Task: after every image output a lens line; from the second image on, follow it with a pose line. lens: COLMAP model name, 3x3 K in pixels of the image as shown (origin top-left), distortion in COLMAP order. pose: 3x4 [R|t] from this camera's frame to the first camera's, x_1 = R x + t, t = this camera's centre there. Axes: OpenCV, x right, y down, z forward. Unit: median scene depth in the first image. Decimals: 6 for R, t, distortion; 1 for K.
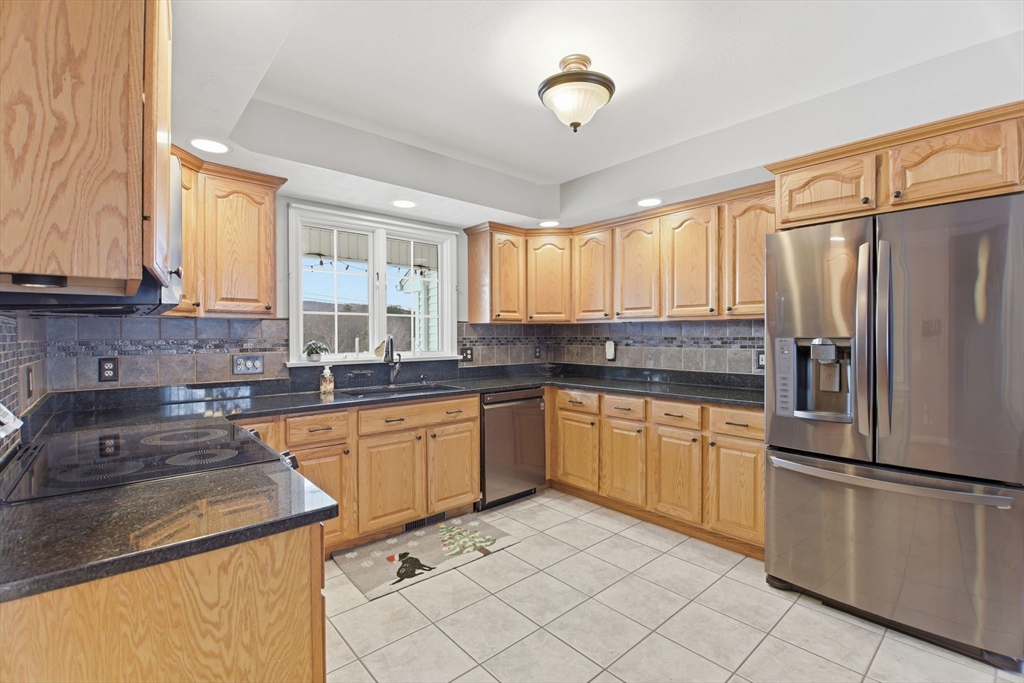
lens RADIAL K [[456.8, 0, 513.1], [0, 456.8, 340.7], [0, 0, 1]] dist [-0.008805, -0.005225]
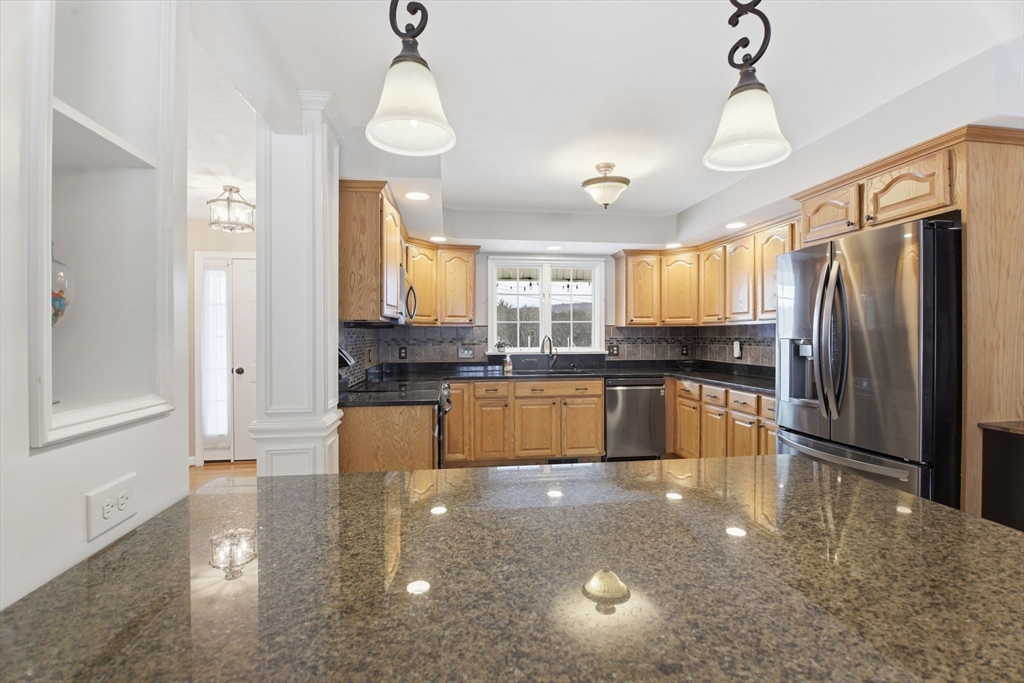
lens RADIAL K [[456.8, 0, 510.2], [0, 456.8, 340.7], [0, 0, 1]] dist [-0.008805, -0.005225]
pose [[0.834287, 0.007934, -0.551273, 0.479871], [-0.007464, 0.999967, 0.003096, 0.000107], [0.551279, 0.001532, 0.834319, -0.332207]]
